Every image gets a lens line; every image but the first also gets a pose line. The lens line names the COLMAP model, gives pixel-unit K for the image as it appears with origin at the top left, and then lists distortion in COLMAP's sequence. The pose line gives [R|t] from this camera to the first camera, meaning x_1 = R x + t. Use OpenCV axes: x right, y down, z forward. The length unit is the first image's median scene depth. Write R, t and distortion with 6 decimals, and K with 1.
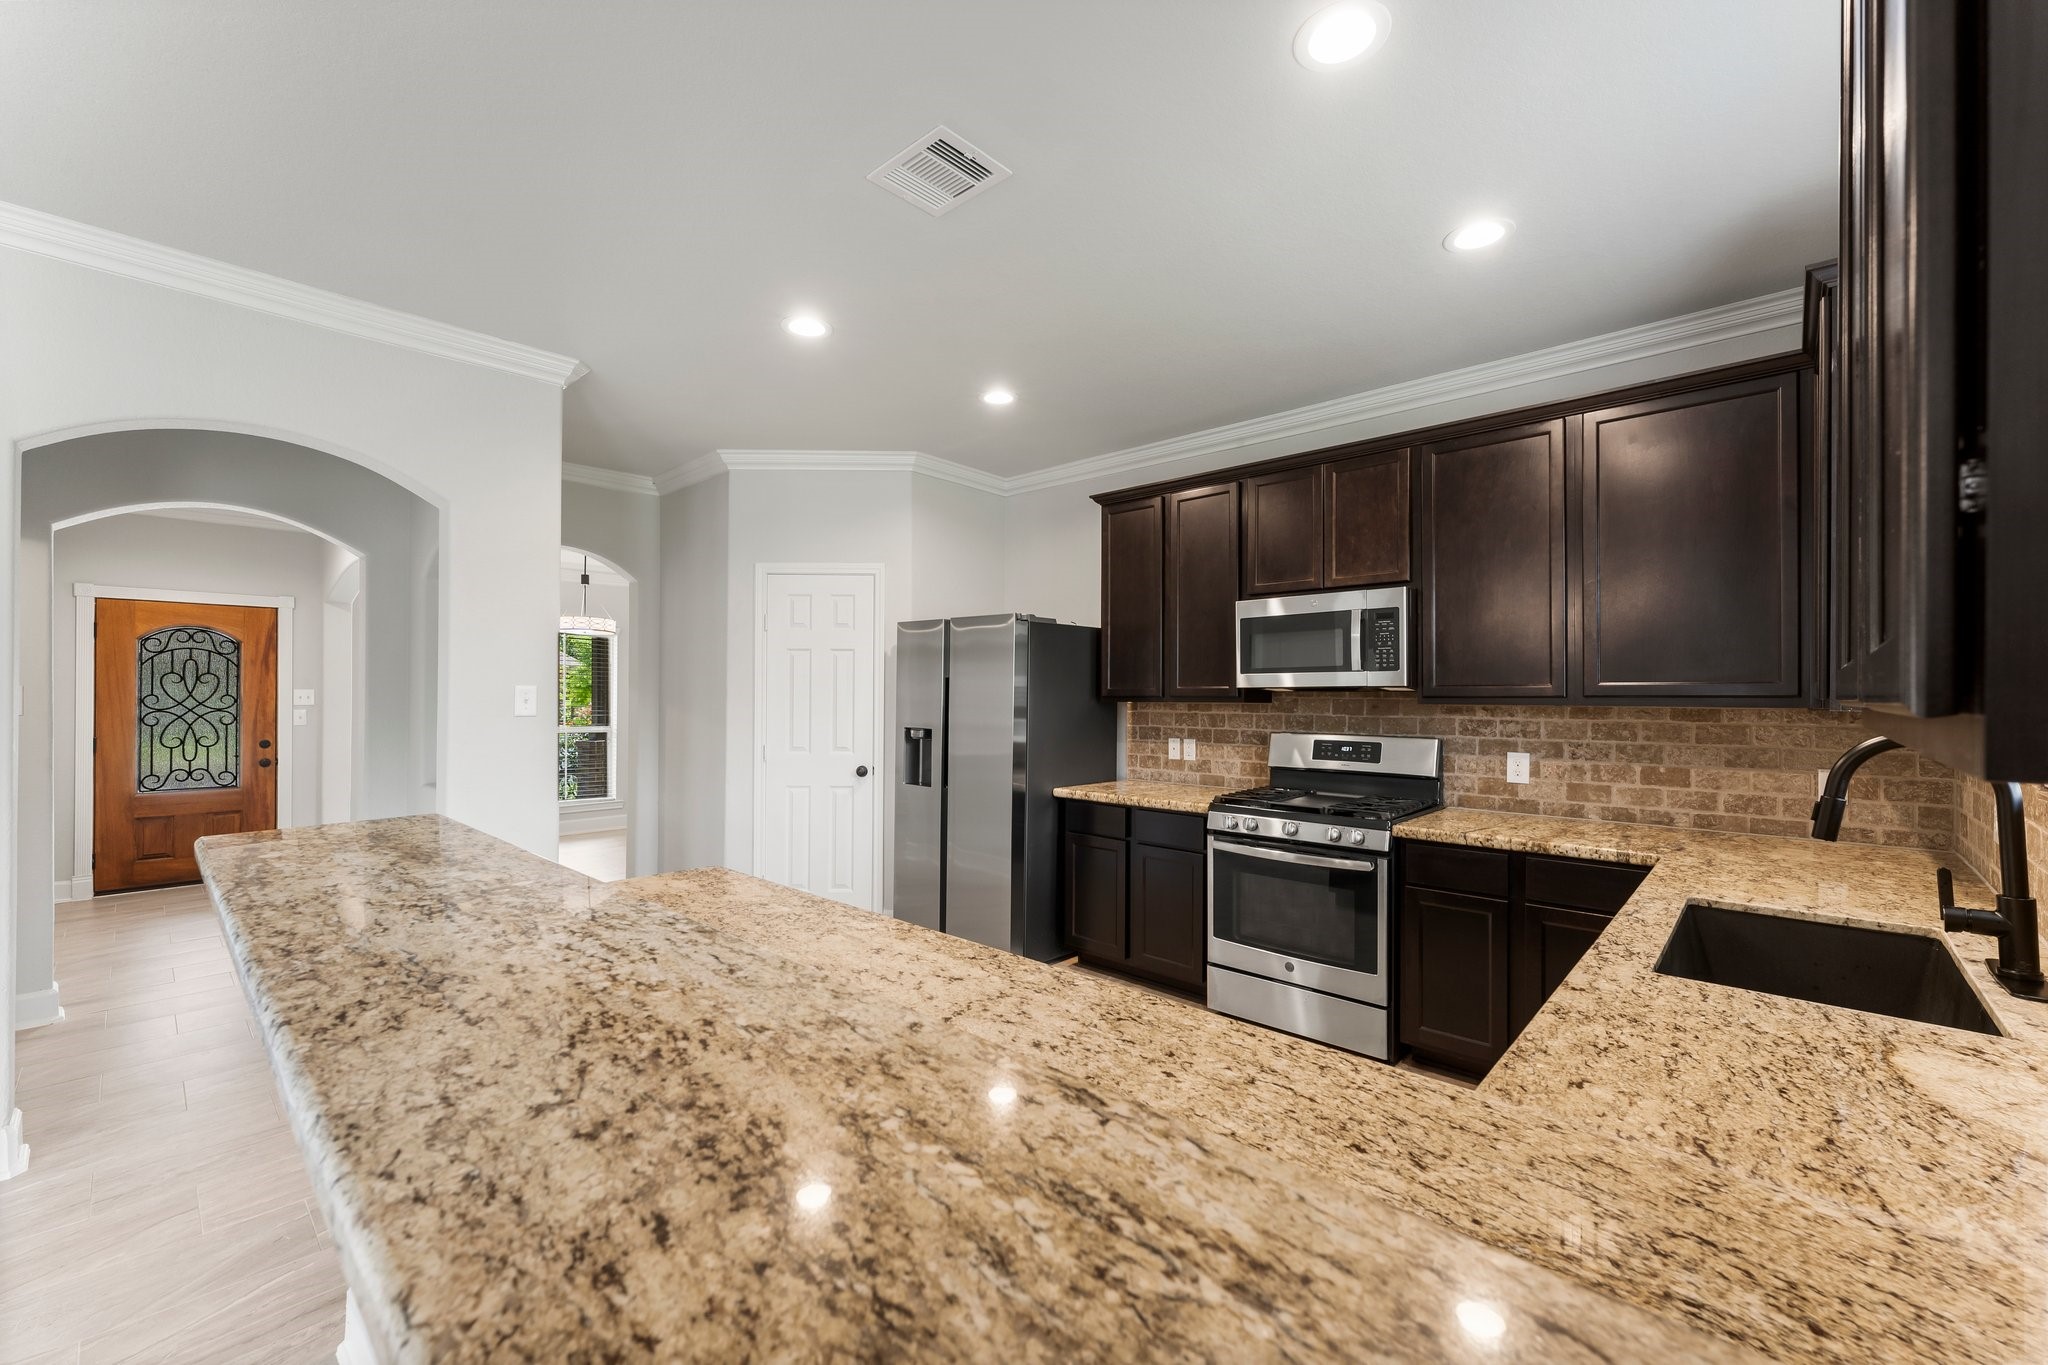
lens RADIAL K [[826.1, 0, 1025.2], [0, 826.1, 685.0], [0, 0, 1]] dist [0.003862, 0.000785]
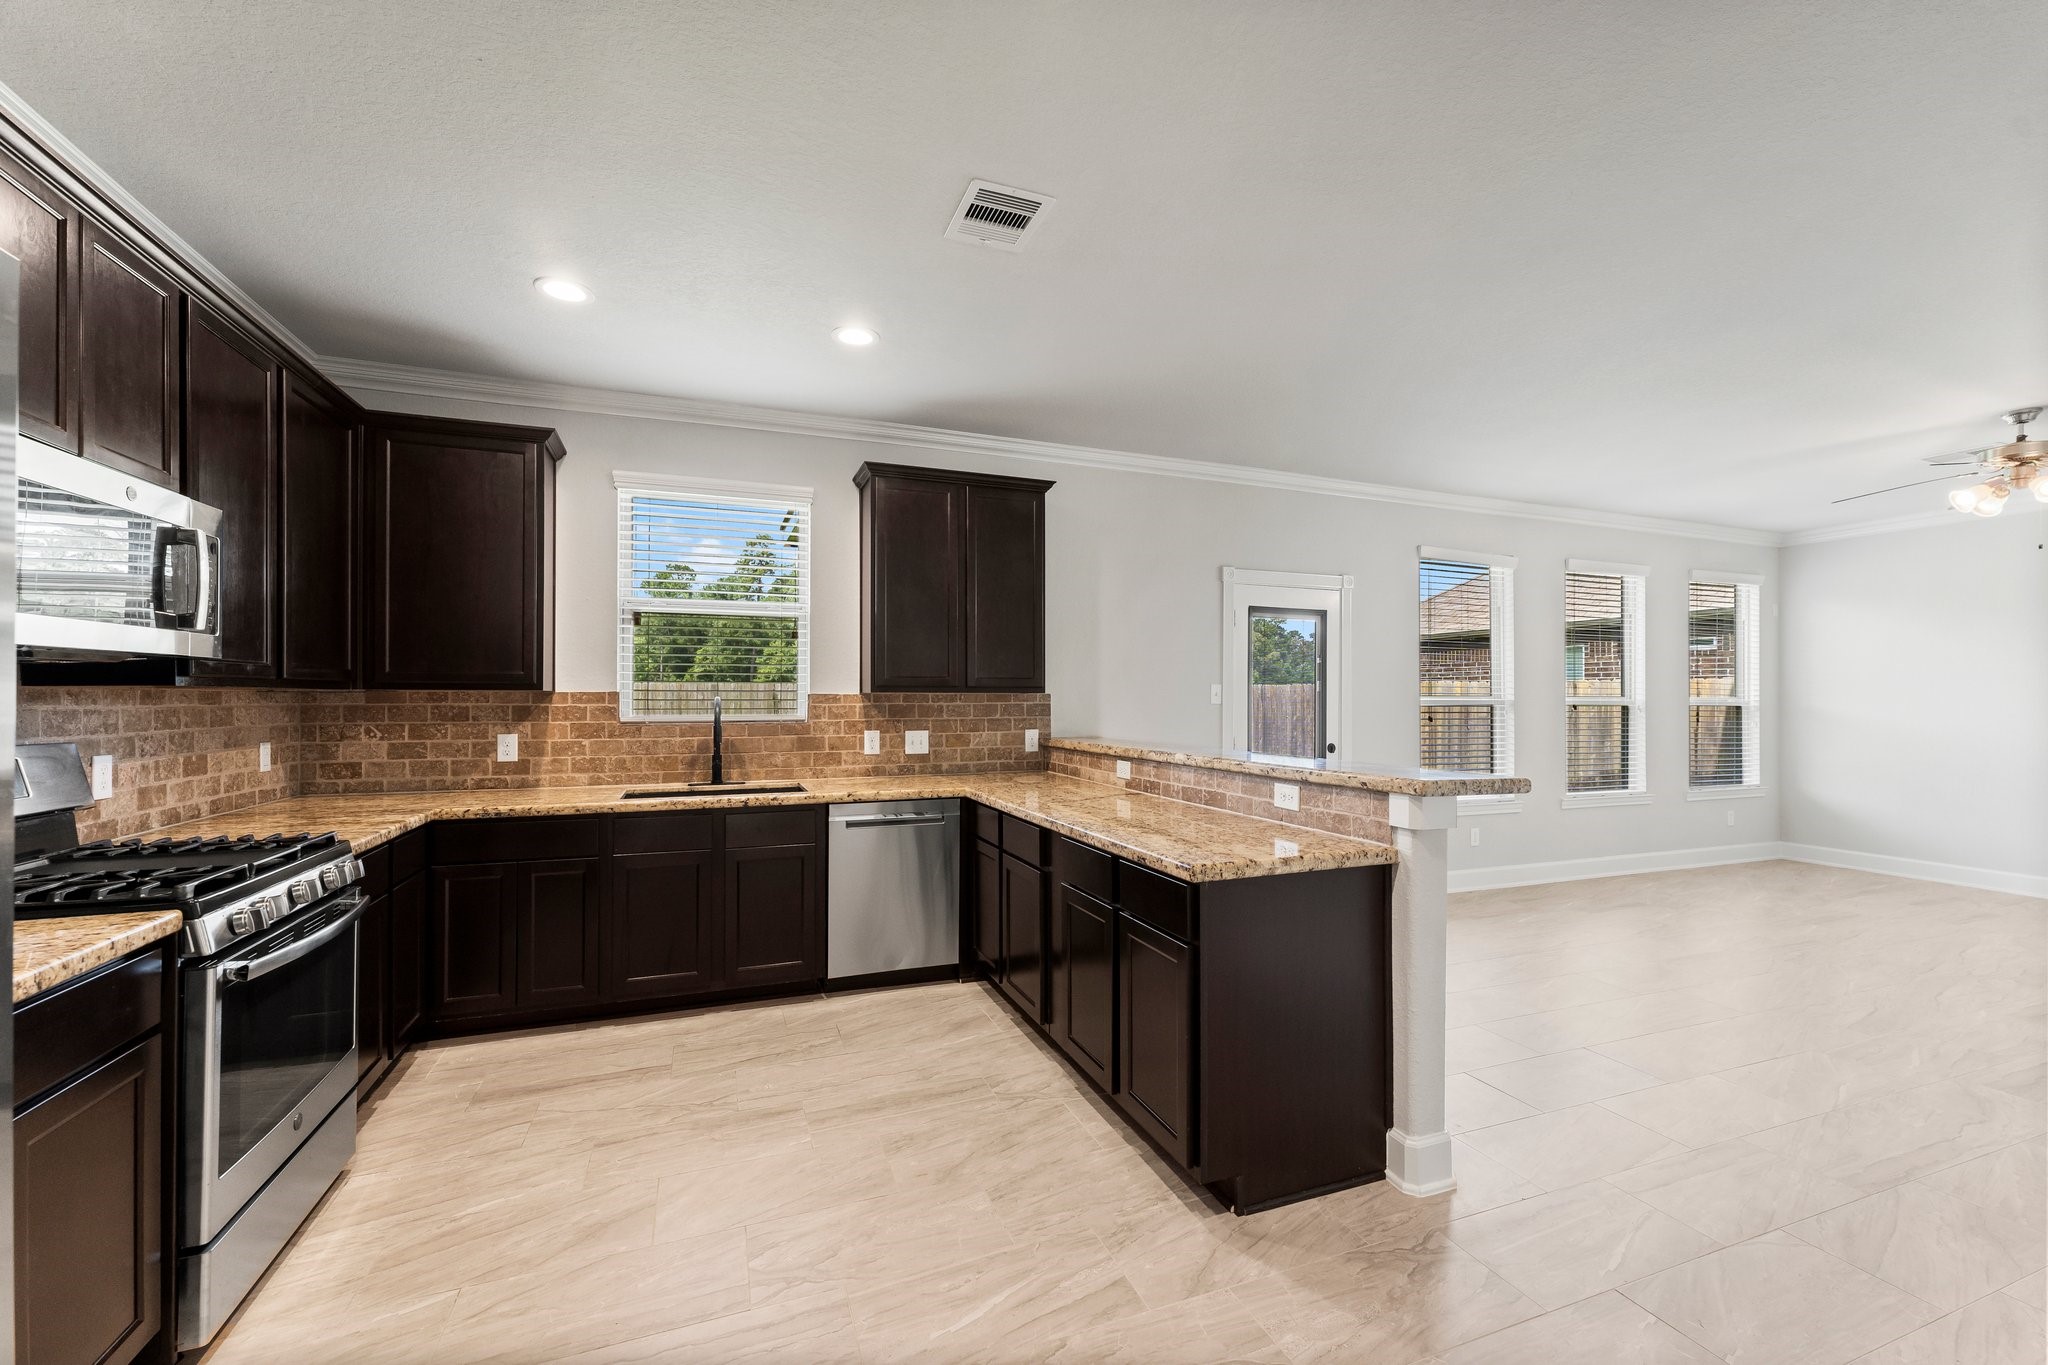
lens RADIAL K [[826.1, 0, 1018.0], [0, 826.1, 693.5], [0, 0, 1]] dist [0.003862, 0.000785]
pose [[-0.890777, -0.001527, 0.454439, -0.409521], [-0.008224, 0.999885, -0.012761, 0.031230], [-0.454367, -0.015105, -0.890687, 1.252976]]
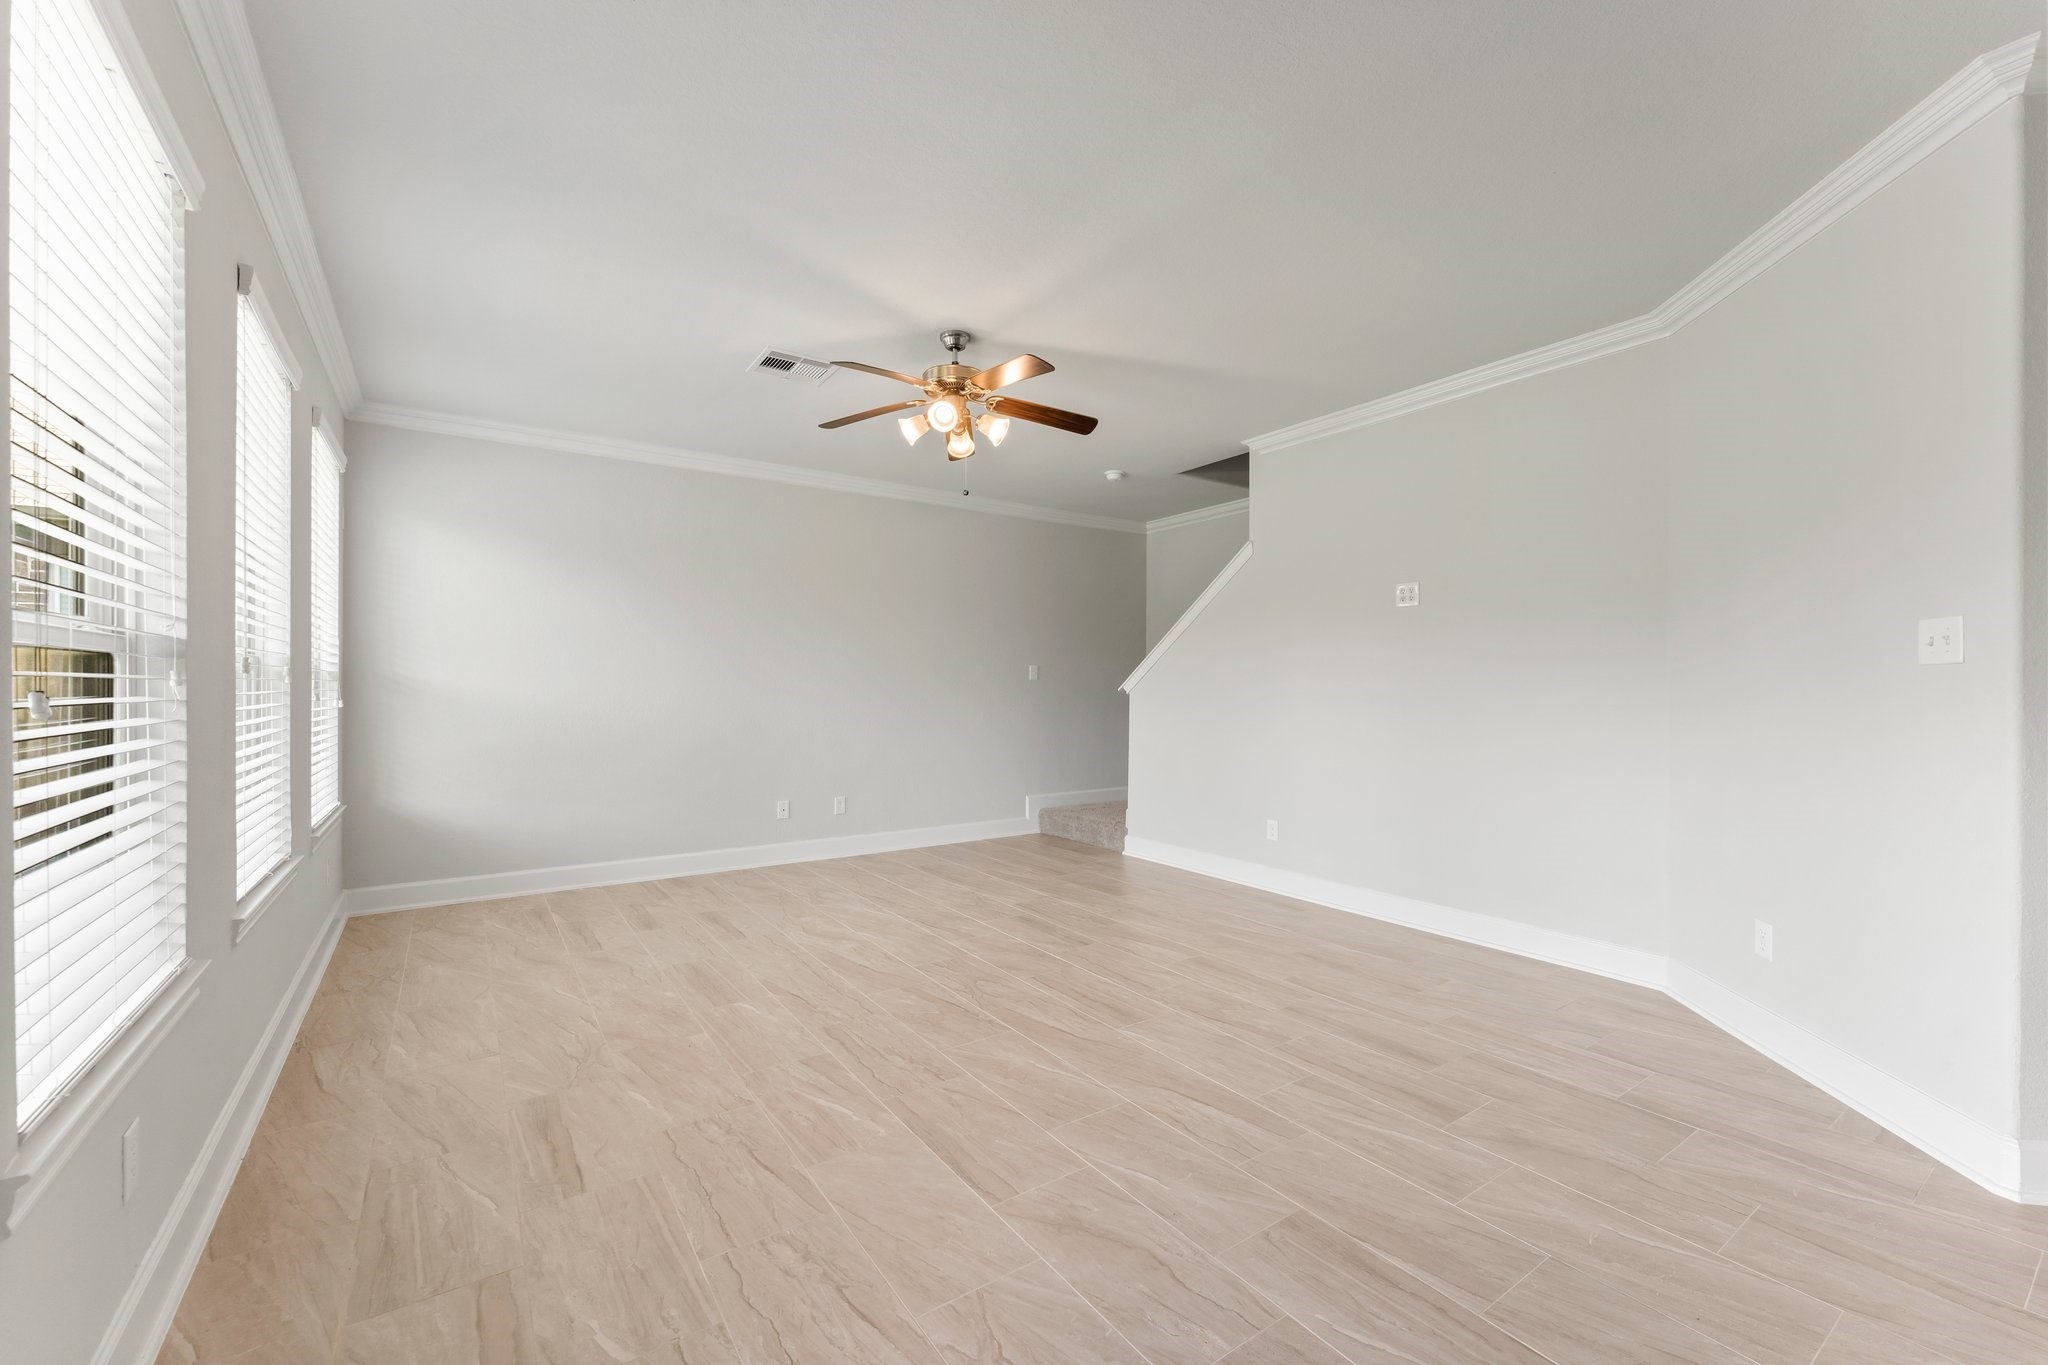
lens RADIAL K [[826.1, 0, 1021.5], [0, 826.1, 682.1], [0, 0, 1]] dist [0.003862, 0.000785]
pose [[-0.220226, -0.007054, -0.975423, -0.150976], [0.004516, 0.999956, -0.008251, 0.048094], [0.975439, -0.006222, -0.220184, -0.123931]]
